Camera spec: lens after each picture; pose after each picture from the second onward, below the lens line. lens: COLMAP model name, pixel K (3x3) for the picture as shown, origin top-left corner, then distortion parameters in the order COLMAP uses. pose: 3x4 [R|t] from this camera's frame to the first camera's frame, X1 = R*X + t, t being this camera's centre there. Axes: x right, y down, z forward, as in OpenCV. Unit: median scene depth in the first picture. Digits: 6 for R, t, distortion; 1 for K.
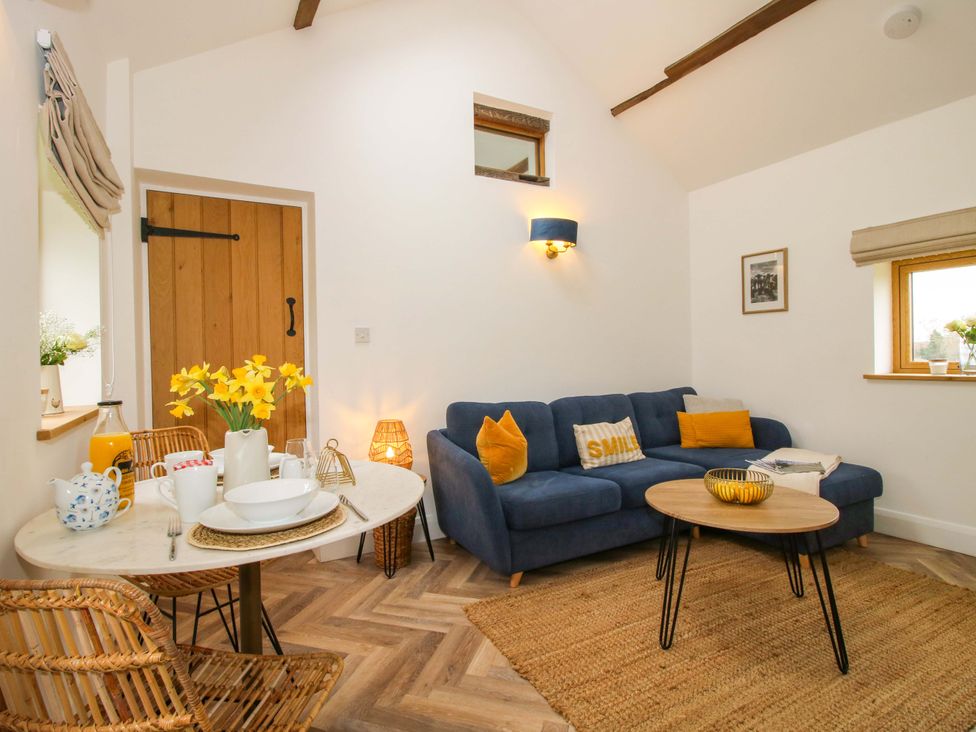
lens RADIAL K [[505.9, 0, 482.5], [0, 505.9, 364.6], [0, 0, 1]] dist [-0.000490, -0.012116]
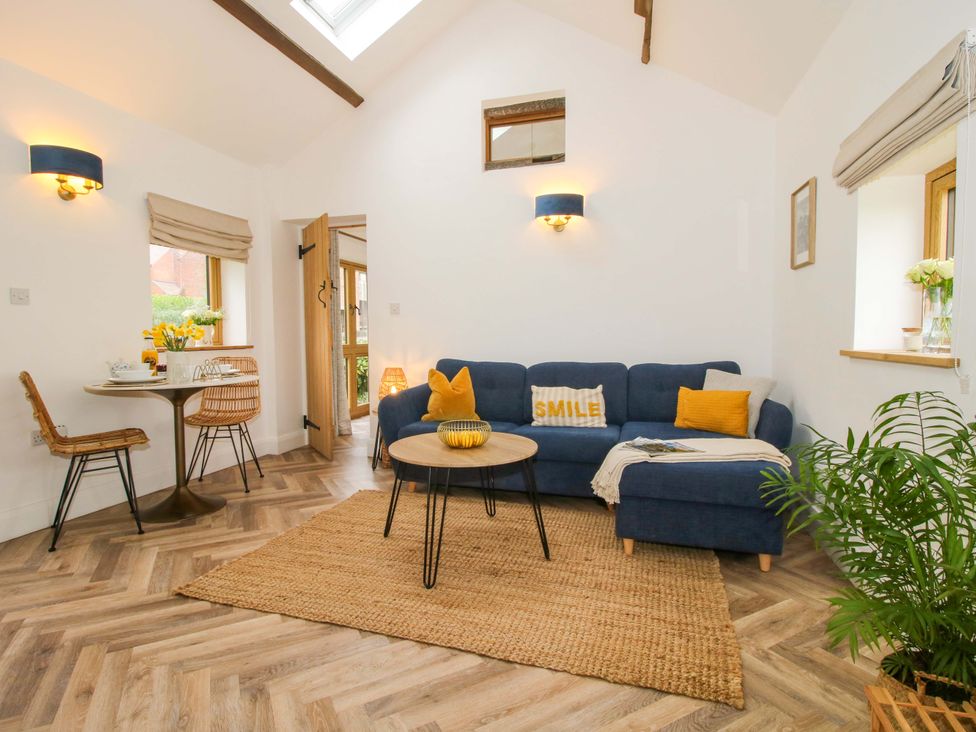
lens RADIAL K [[505.9, 0, 483.7], [0, 505.9, 362.8], [0, 0, 1]] dist [-0.000490, -0.012116]
pose [[0.708430, 0.056570, -0.703510, 0.852666], [-0.016511, 0.997838, 0.063611, 0.000772], [0.705588, -0.033449, 0.707833, 0.138718]]
